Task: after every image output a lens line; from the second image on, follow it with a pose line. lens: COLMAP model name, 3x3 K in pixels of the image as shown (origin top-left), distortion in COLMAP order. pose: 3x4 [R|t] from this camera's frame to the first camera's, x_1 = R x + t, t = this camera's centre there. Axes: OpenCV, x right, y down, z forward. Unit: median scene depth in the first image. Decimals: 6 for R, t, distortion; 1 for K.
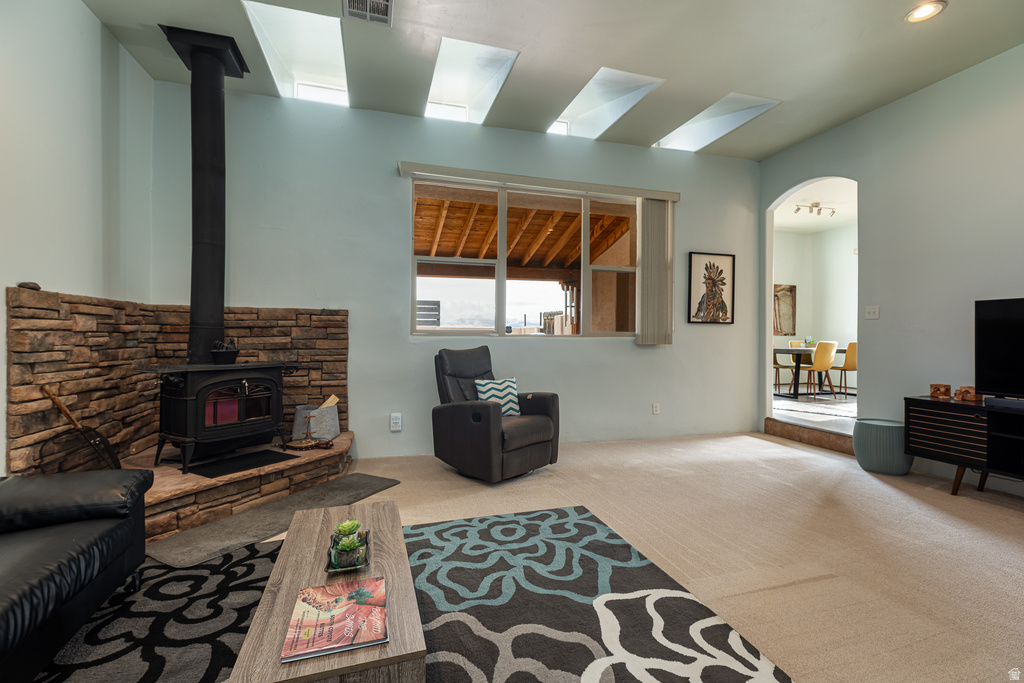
lens RADIAL K [[460.5, 0, 508.9], [0, 460.5, 331.2], [0, 0, 1]] dist [0.003958, -0.000469]
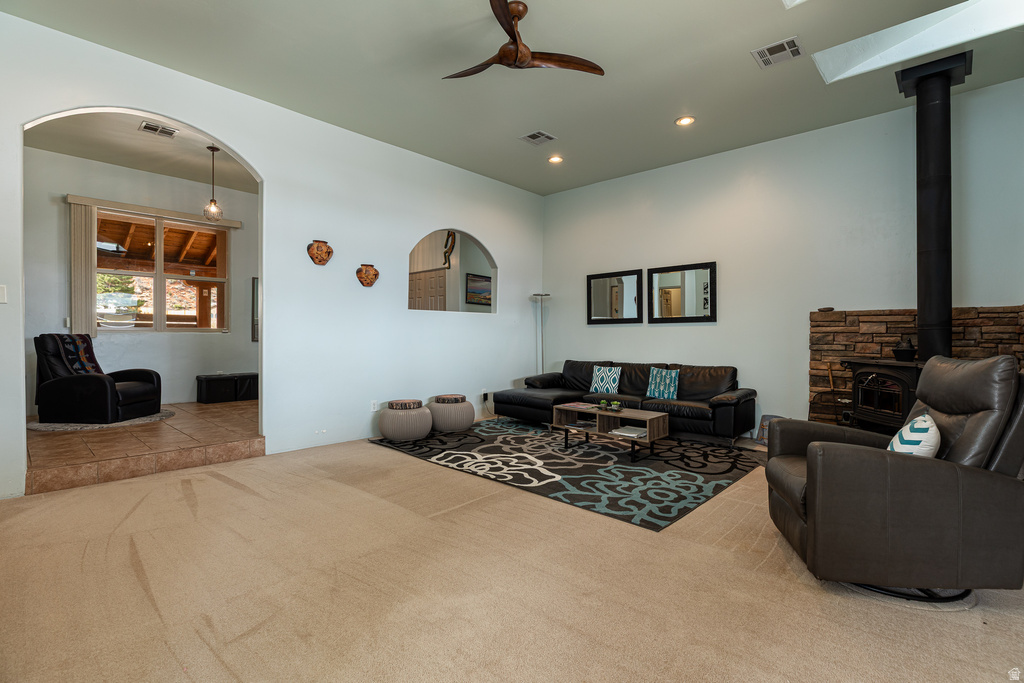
lens RADIAL K [[467.9, 0, 515.6], [0, 467.9, 339.8], [0, 0, 1]] dist [-0.004950, 0.002723]
pose [[-0.858617, -0.002212, -0.512613, 0.994098], [-0.002464, 0.999997, -0.000188, 0.028804], [0.512612, 0.001101, -0.858620, 1.920213]]
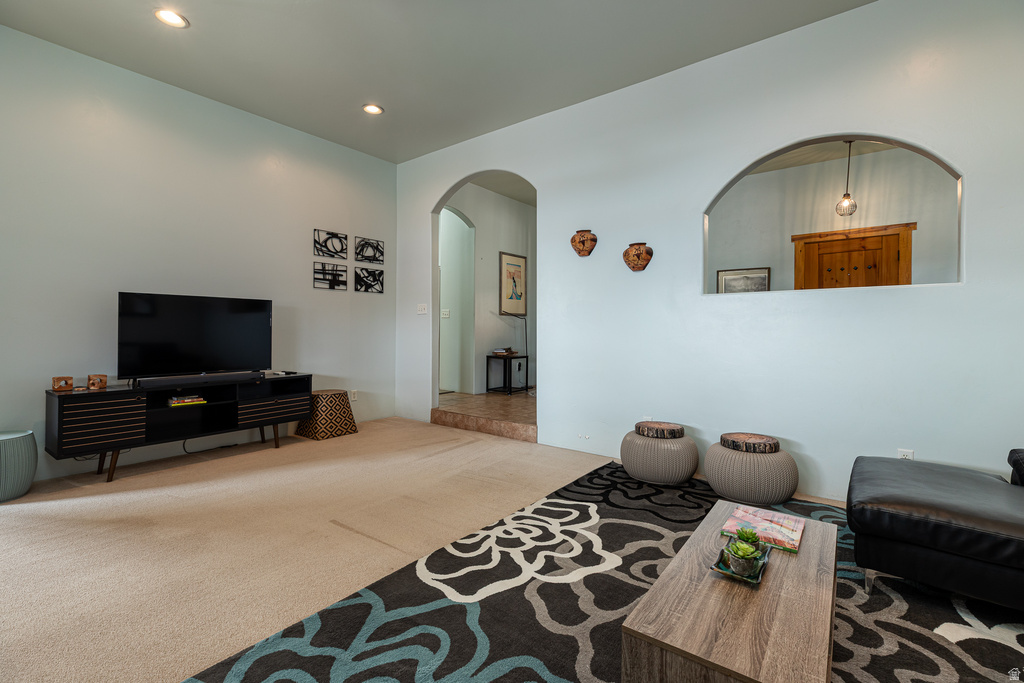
lens RADIAL K [[460.5, 0, 513.3], [0, 460.5, 331.1], [0, 0, 1]] dist [0.003958, -0.000469]
pose [[-0.593257, -0.008194, 0.804971, -0.486793], [-0.014956, 0.999888, -0.000844, 0.014330], [-0.804874, -0.012540, -0.593313, 1.150778]]
